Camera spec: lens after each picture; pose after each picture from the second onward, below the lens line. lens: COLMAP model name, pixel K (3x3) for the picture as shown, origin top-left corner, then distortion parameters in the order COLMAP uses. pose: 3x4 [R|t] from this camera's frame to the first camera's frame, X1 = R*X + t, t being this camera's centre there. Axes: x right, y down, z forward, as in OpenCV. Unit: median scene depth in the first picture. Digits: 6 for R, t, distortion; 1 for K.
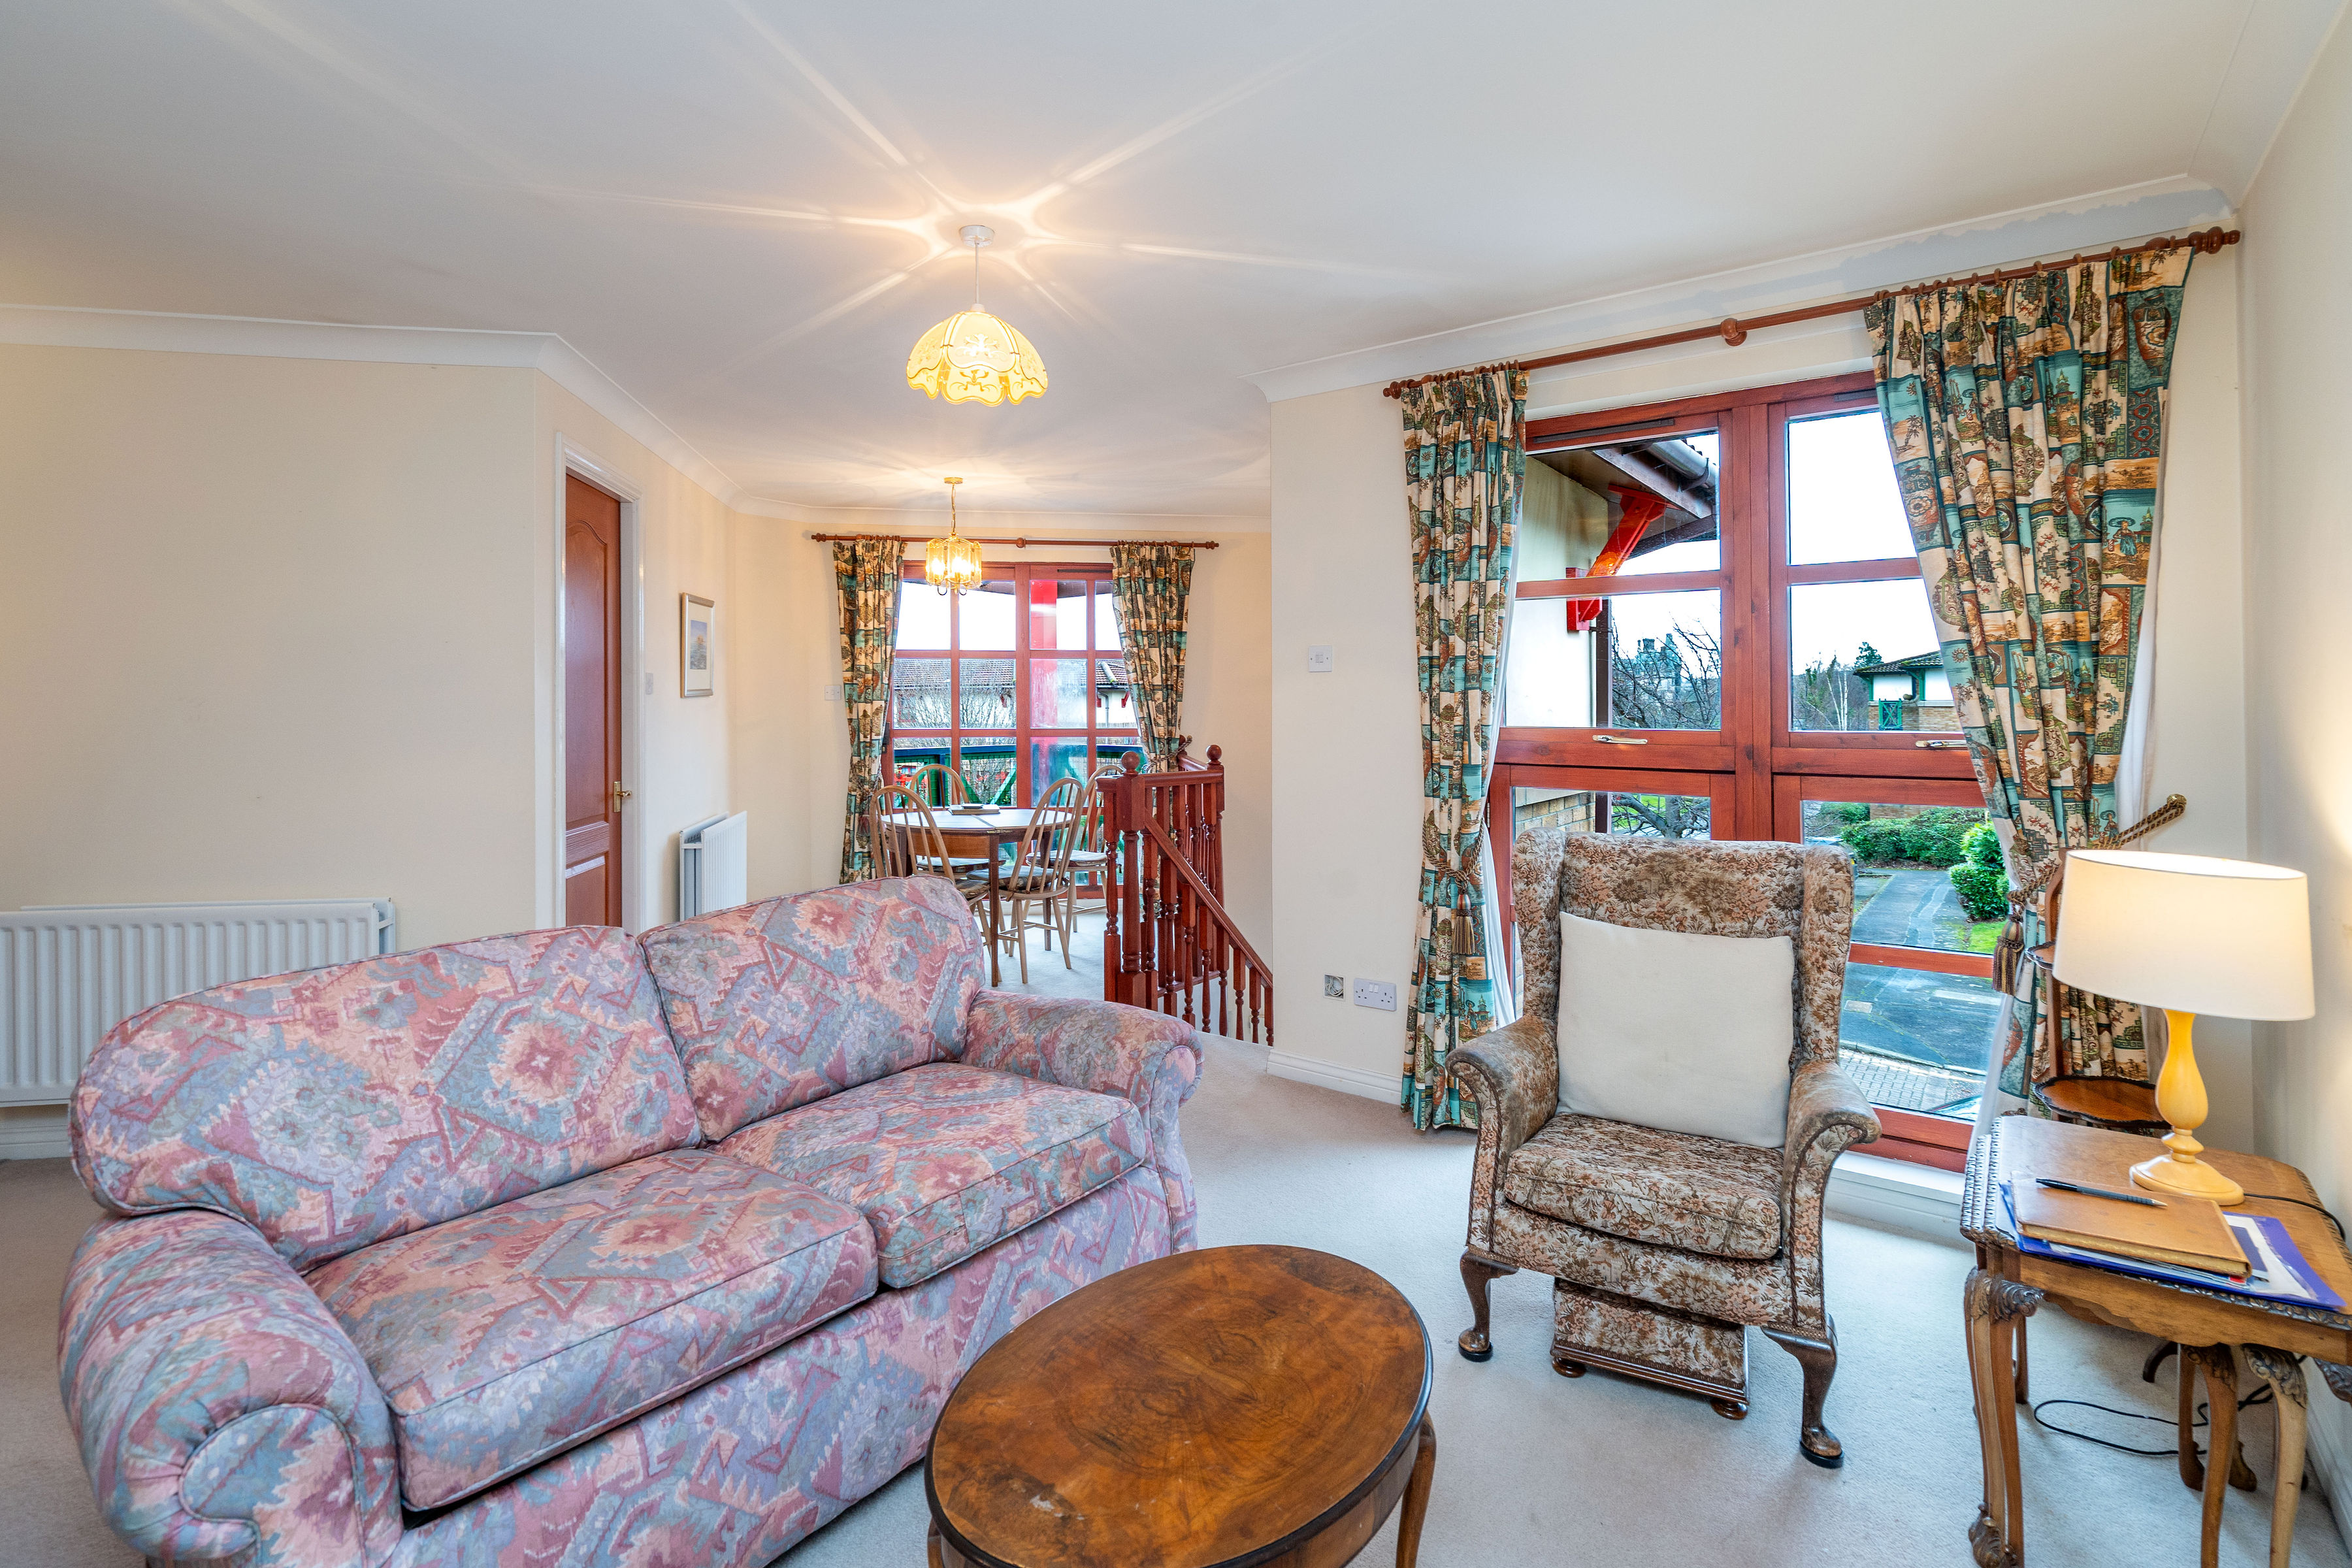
lens RADIAL K [[1102.5, 0, 1178.2], [0, 1102.5, 701.4], [0, 0, 1]] dist [-0.000348, -0.000020]
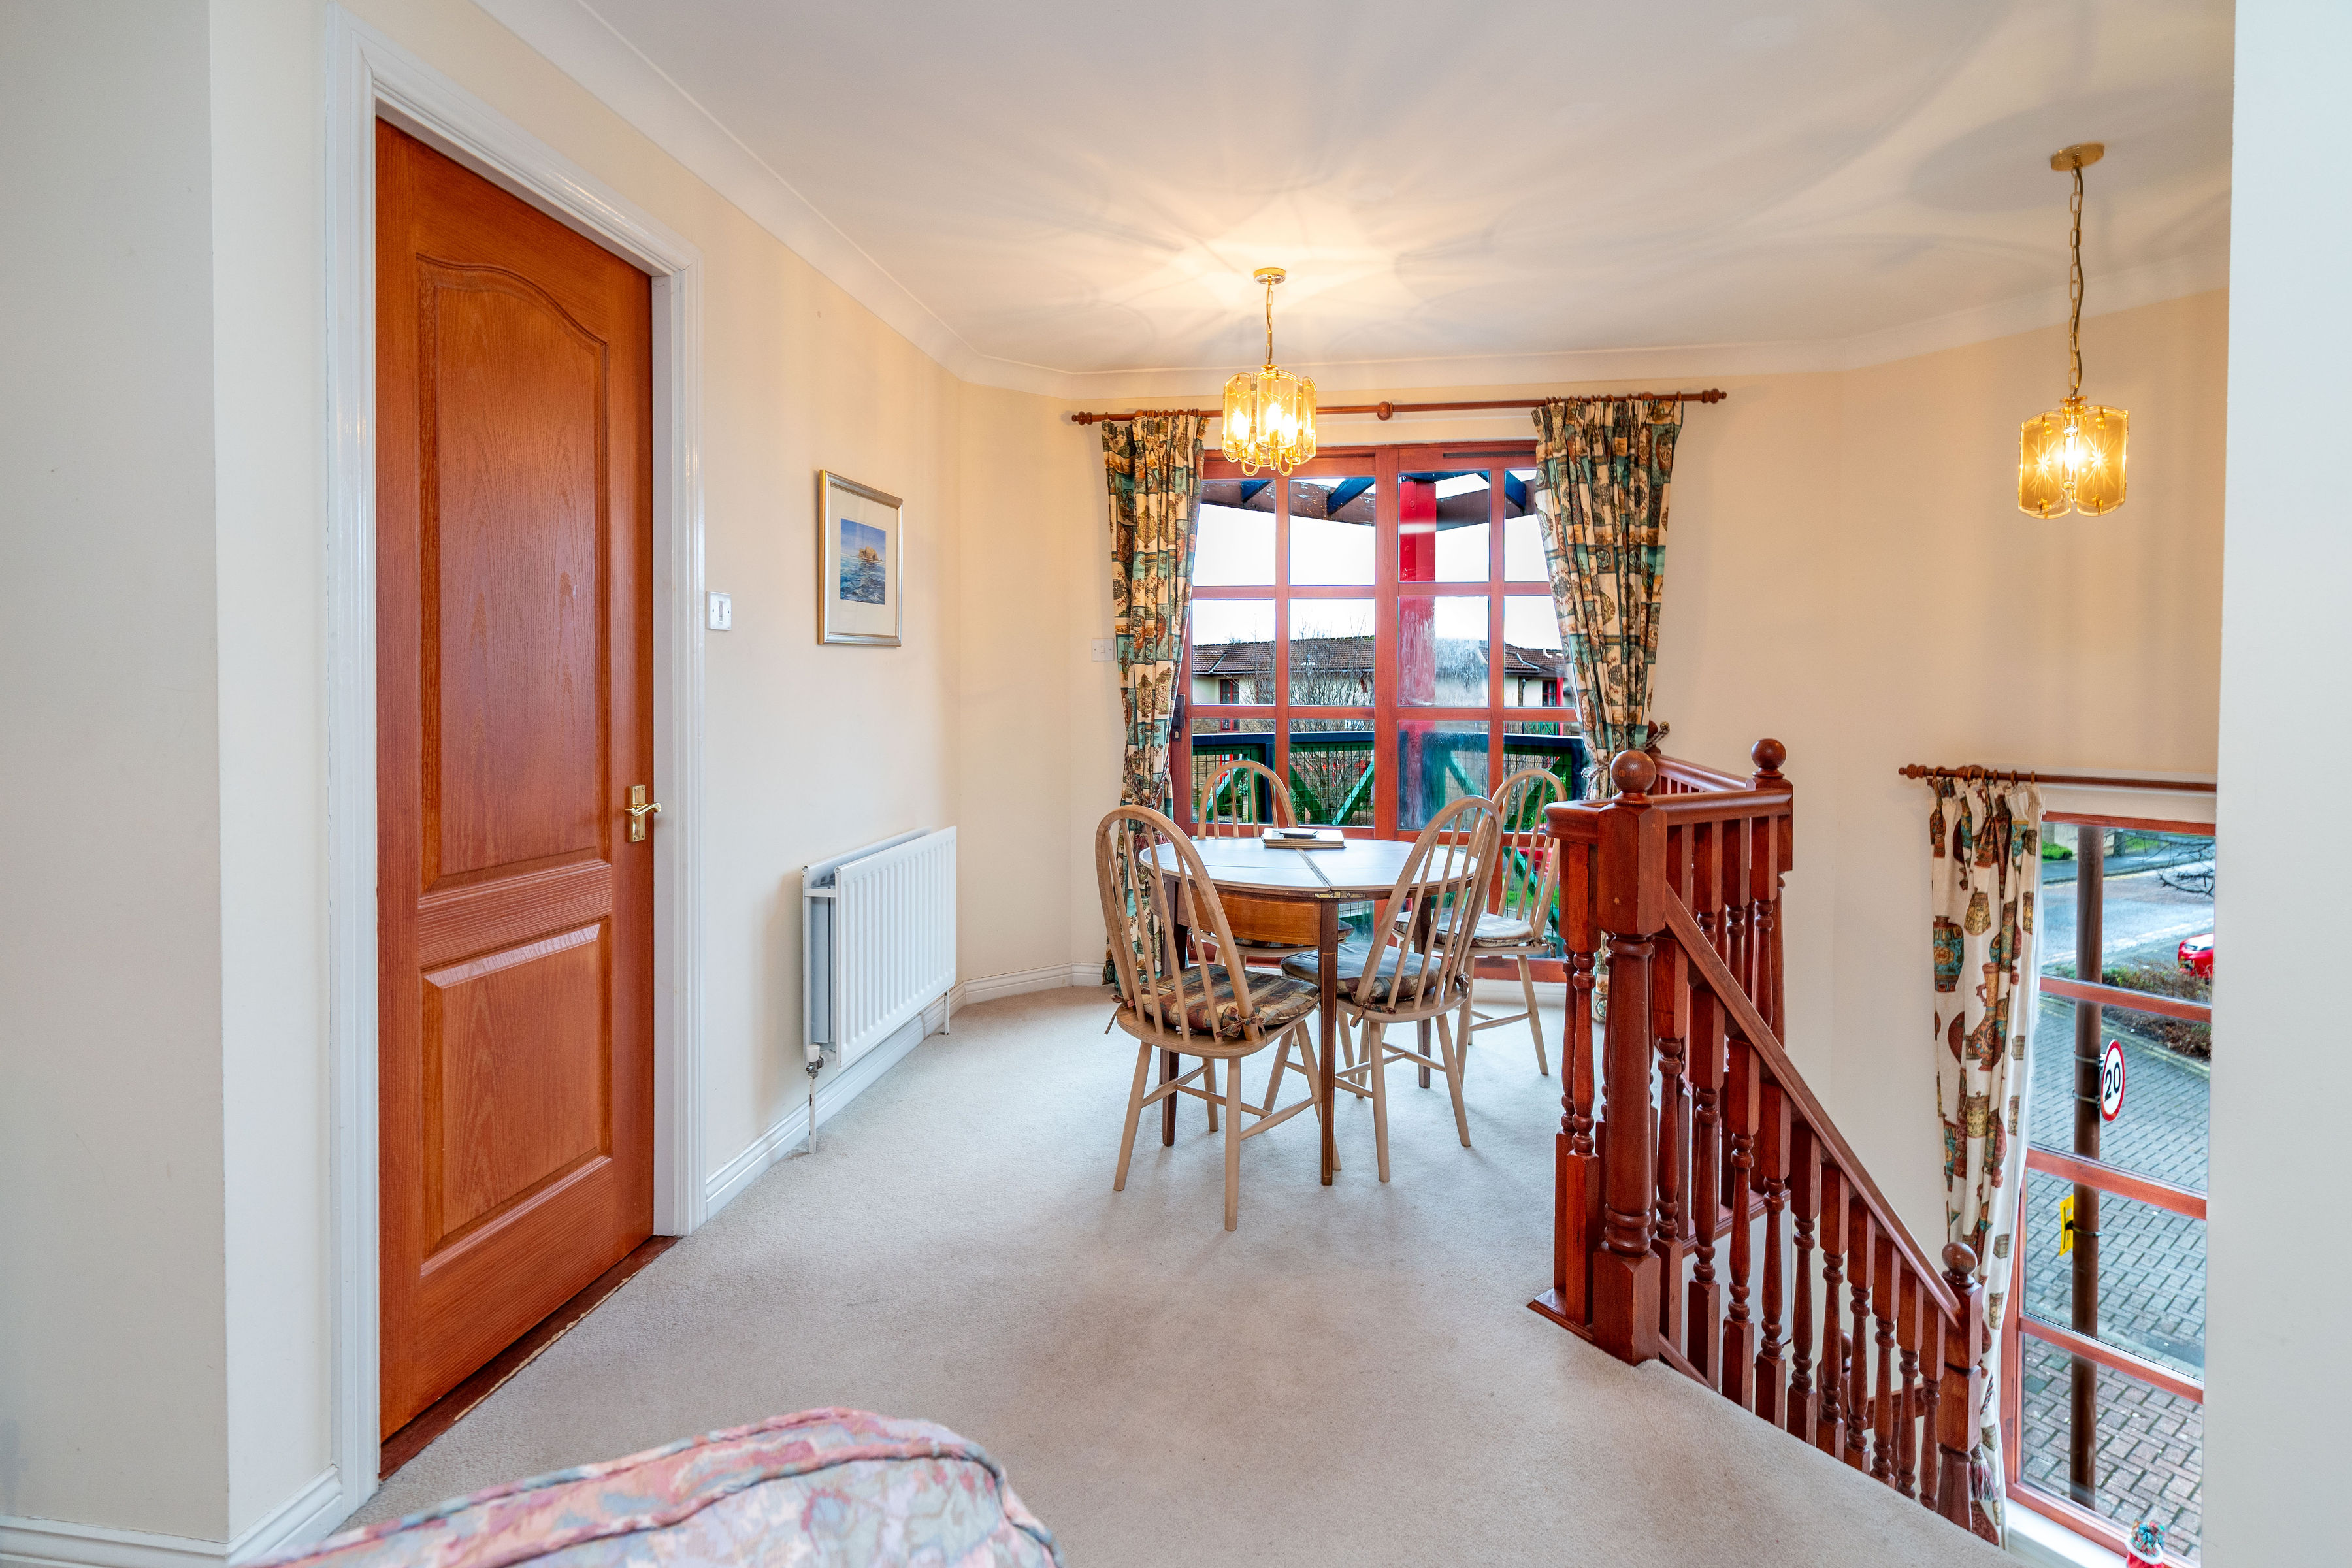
lens RADIAL K [[1092.6, 0, 1175.9], [0, 1092.6, 727.2], [0, 0, 1]] dist [-0.024651, -0.000029]
pose [[0.946925, 0.016623, -0.321024, -0.055278], [-0.005166, 0.999320, 0.036510, 0.014970], [0.321412, -0.032913, 0.946367, 0.382299]]
